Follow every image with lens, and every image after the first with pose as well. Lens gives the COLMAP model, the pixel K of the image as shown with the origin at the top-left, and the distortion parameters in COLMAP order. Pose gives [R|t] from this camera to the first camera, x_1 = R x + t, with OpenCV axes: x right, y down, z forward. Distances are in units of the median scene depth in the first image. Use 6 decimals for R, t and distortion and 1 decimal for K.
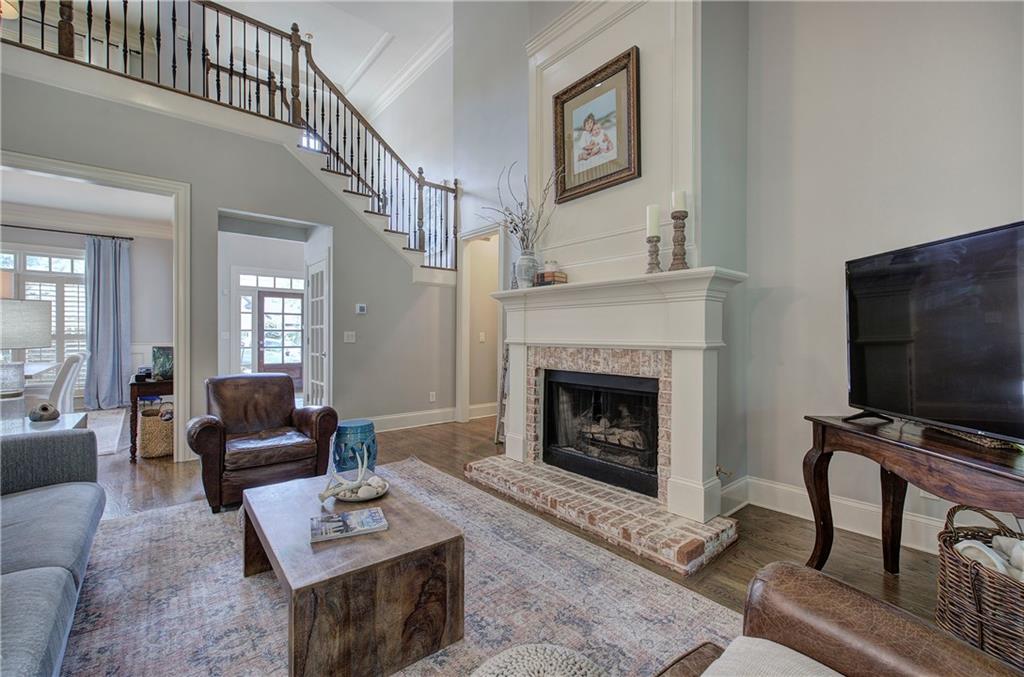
lens RADIAL K [[429.9, 0, 519.5], [0, 429.9, 336.3], [0, 0, 1]] dist [-0.006659, 0.001165]
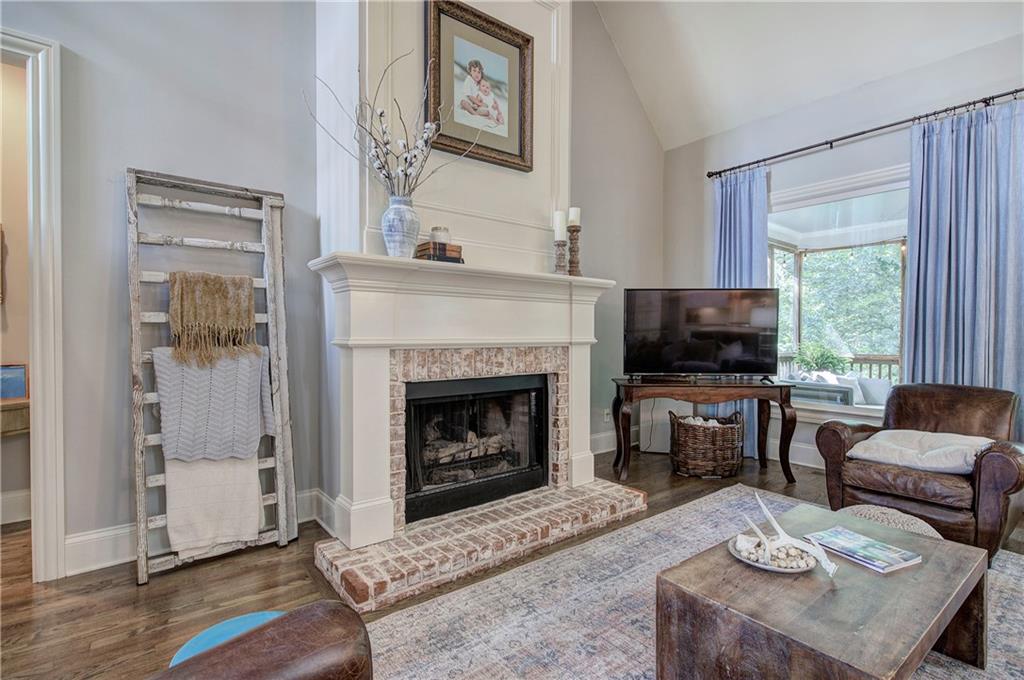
lens RADIAL K [[484.2, 0, 510.4], [0, 484.2, 339.3], [0, 0, 1]] dist [0.001876, 0.000321]
pose [[0.047364, -0.014295, 0.998775, -0.819775], [0.001923, 0.999897, 0.014220, -0.002311], [-0.998876, 0.001247, 0.047386, 0.964695]]
